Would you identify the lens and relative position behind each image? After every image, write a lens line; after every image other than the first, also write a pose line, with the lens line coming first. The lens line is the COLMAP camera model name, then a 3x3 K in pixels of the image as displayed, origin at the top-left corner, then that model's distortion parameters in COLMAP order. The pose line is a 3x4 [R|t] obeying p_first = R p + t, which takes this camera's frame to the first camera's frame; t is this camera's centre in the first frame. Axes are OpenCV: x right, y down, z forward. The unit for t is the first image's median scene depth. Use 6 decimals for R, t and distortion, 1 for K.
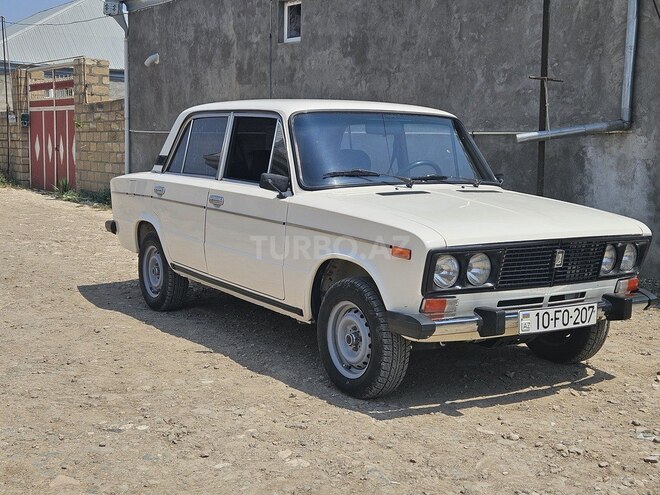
lens RADIAL K [[880.2, 0, 330.0], [0, 880.2, 247.5], [0, 0, 1]] dist [0.078479, -0.029215]
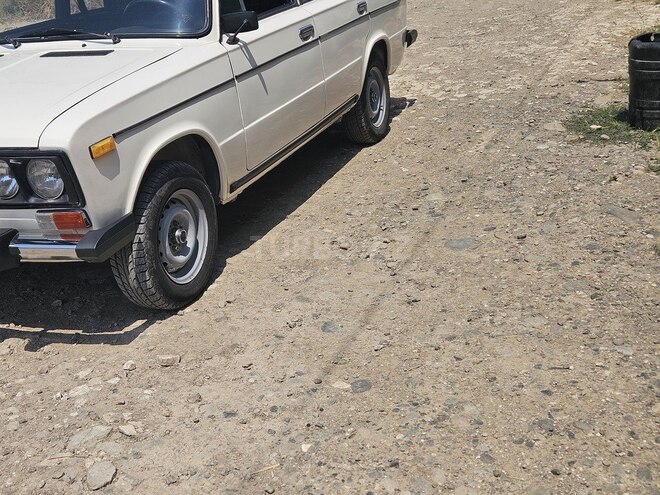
lens RADIAL K [[885.3, 0, 348.9], [0, 885.3, 267.7], [0, 0, 1]] dist [0.092255, -0.047023]
pose [[0.575554, 0.232796, -0.783928, 1.029933], [0.016949, 0.955022, 0.296049, -0.123217], [0.817588, -0.183679, 0.545721, 0.832922]]
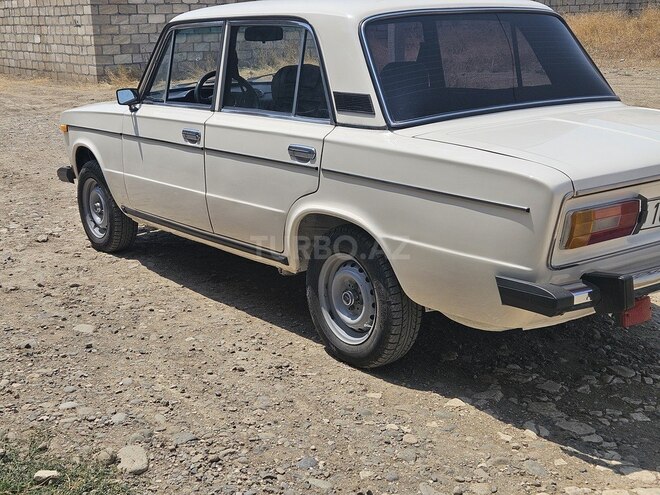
lens RADIAL K [[885.2, 0, 327.0], [0, 885.2, 236.0], [0, 0, 1]] dist [0.089159, -0.034420]
pose [[-0.998625, 0.015455, -0.050100, 0.054017], [-0.003035, 0.936928, 0.349509, -0.315637], [0.052342, 0.349181, -0.935592, 2.342703]]
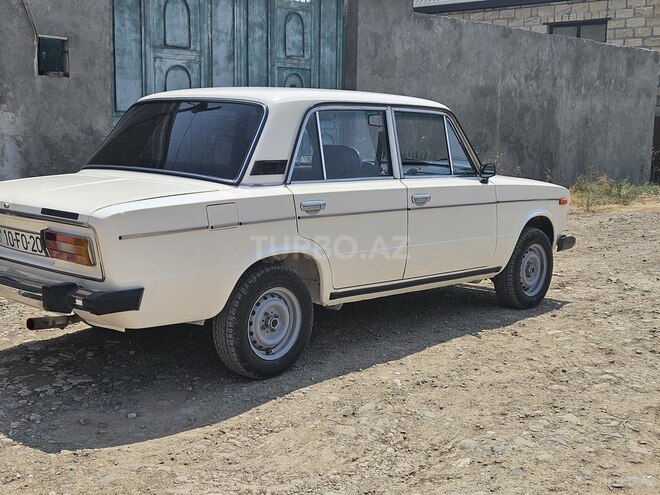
lens RADIAL K [[885.2, 0, 327.0], [0, 885.2, 236.0], [0, 0, 1]] dist [0.089159, -0.034420]
pose [[-0.225945, -0.149429, 0.962611, -1.261480], [0.094733, 0.980111, 0.174382, -0.231491], [-0.969523, 0.130592, -0.207295, 1.564770]]
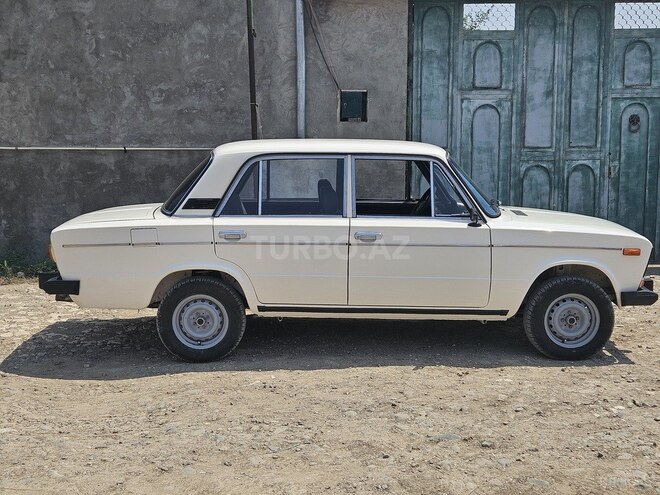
lens RADIAL K [[880.2, 0, 330.0], [0, 880.2, 247.5], [0, 0, 1]] dist [0.078479, -0.029215]
pose [[0.527297, -0.130547, 0.839592, -1.287094], [0.111166, 0.990233, 0.084153, -0.163658], [-0.842377, 0.048960, 0.536659, 0.539872]]
